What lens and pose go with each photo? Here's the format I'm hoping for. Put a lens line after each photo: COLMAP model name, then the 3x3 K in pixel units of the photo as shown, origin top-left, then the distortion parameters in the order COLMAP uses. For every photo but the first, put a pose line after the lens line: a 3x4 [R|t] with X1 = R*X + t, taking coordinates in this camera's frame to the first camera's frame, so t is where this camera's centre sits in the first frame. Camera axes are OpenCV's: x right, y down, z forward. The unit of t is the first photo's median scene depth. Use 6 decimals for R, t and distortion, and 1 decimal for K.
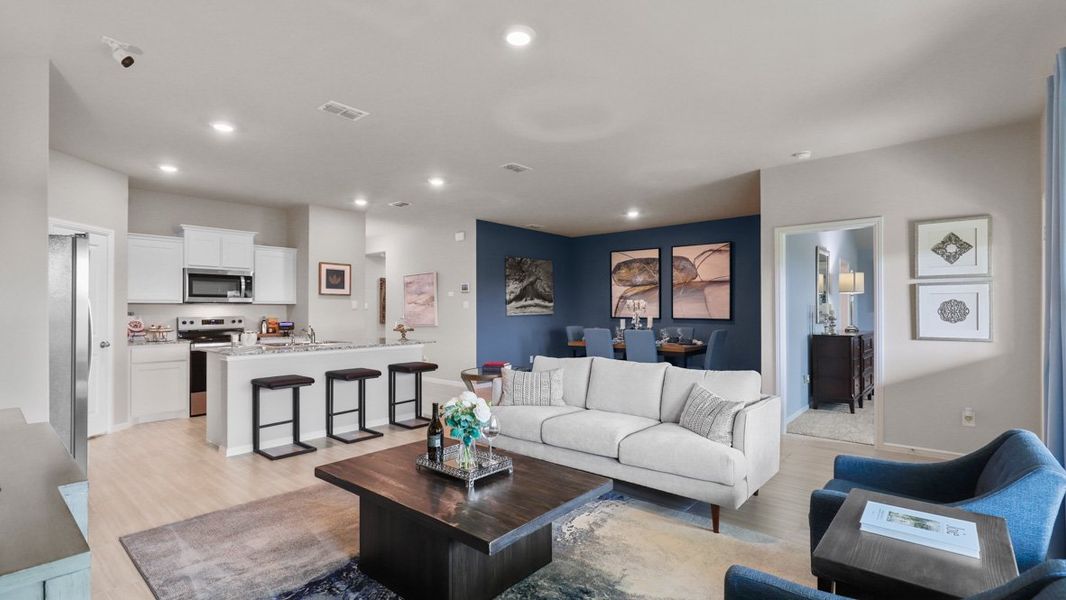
lens RADIAL K [[483.2, 0, 535.2], [0, 483.2, 309.0], [0, 0, 1]] dist [0.000430, 0.001289]
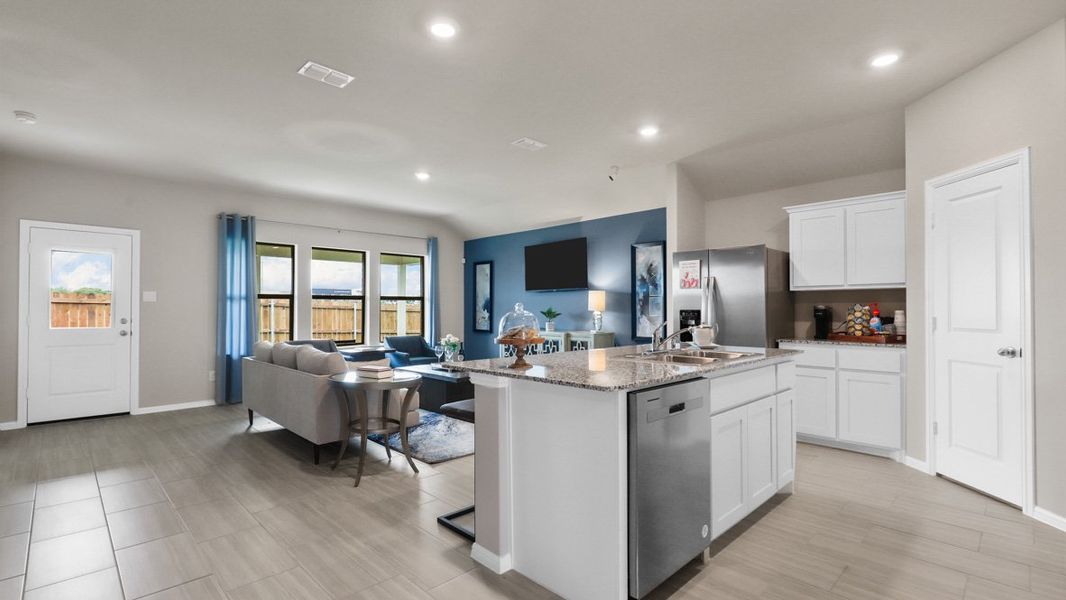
lens RADIAL K [[483.2, 0, 532.0], [0, 483.2, 301.5], [0, 0, 1]] dist [0.000430, 0.001289]
pose [[-0.996526, 0.004647, 0.083158, -0.218677], [0.003420, 0.999883, -0.014896, 0.011163], [-0.083218, -0.014560, -0.996425, 0.975754]]
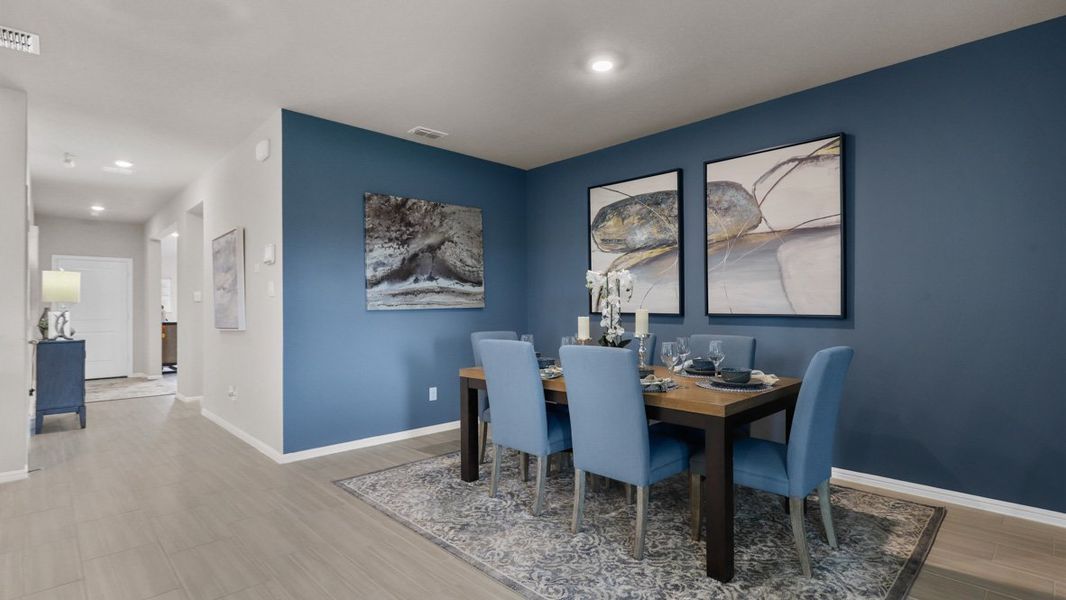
lens RADIAL K [[510.1, 0, 534.3], [0, 510.1, 302.1], [0, 0, 1]] dist [-0.000769, 0.001166]
pose [[0.996025, -0.005829, -0.088887, 0.161655], [0.005095, 0.999951, -0.008479, 0.010587], [0.088932, 0.007993, 0.996006, 0.493661]]
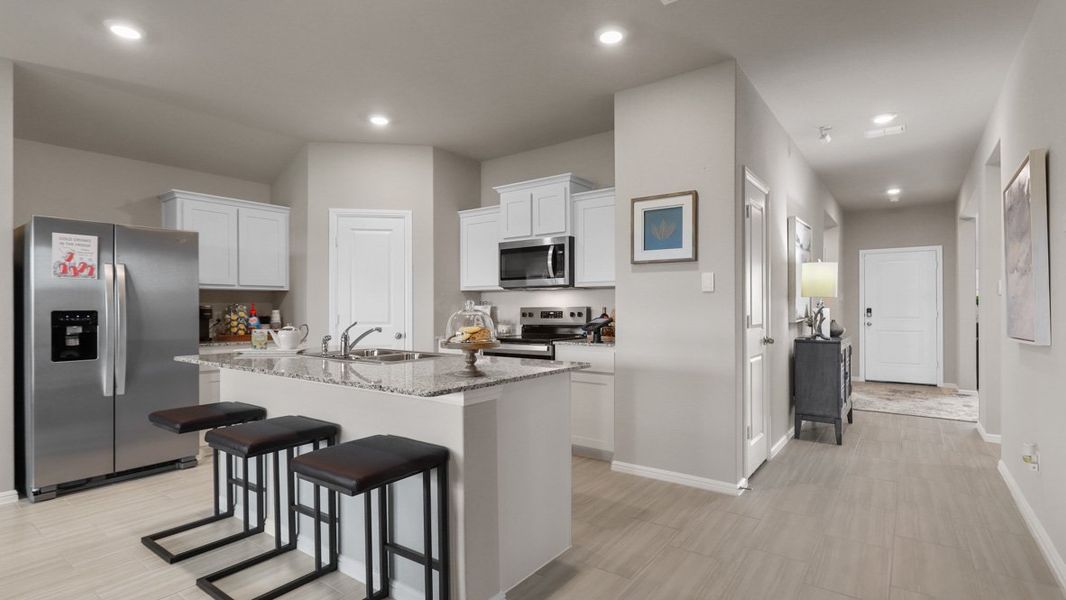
lens RADIAL K [[510.1, 0, 533.7], [0, 510.1, 305.8], [0, 0, 1]] dist [-0.000769, 0.001166]
pose [[0.073167, -0.004209, -0.997311, 0.063422], [0.004310, 0.999983, -0.003905, 0.012872], [0.997310, -0.004013, 0.073184, 0.709985]]
